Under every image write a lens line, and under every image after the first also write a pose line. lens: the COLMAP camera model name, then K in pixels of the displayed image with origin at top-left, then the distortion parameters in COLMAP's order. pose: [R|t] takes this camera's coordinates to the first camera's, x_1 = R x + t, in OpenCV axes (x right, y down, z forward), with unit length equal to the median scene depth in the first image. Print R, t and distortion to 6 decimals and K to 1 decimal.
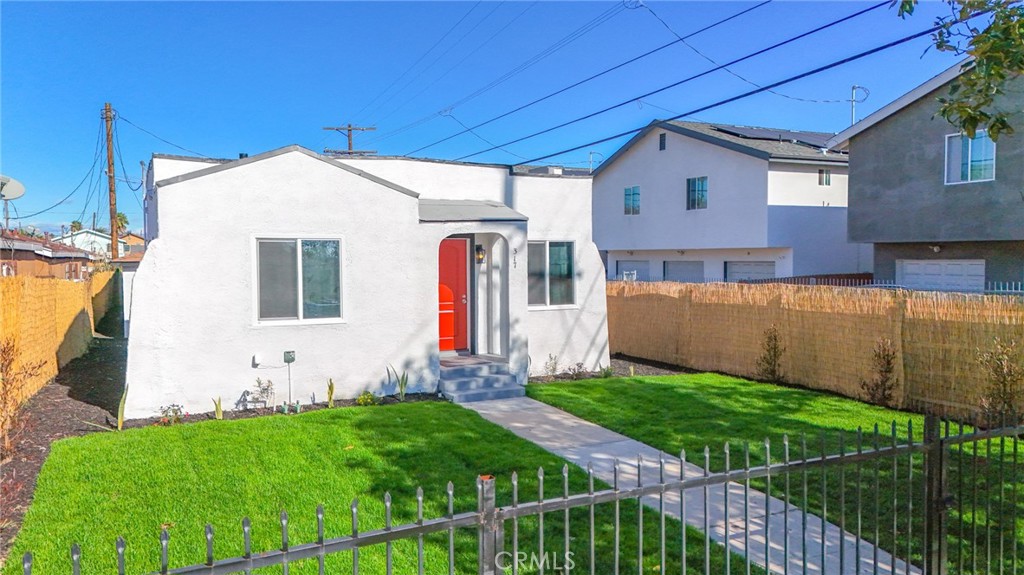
lens RADIAL K [[754.5, 0, 486.1], [0, 754.5, 288.5], [0, 0, 1]] dist [0.145866, -0.159772]
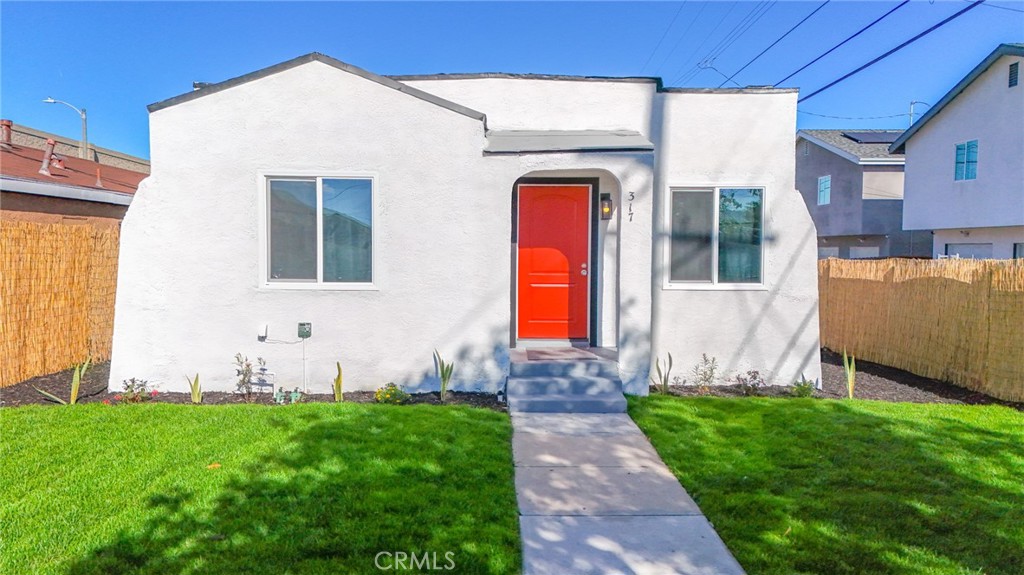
lens RADIAL K [[754.5, 0, 486.1], [0, 754.5, 288.5], [0, 0, 1]] dist [0.145866, -0.159772]
pose [[0.914699, 0.036727, -0.402464, 0.193020], [-0.032134, 0.999319, 0.018161, 0.023987], [0.402857, -0.003679, 0.915256, 0.323153]]
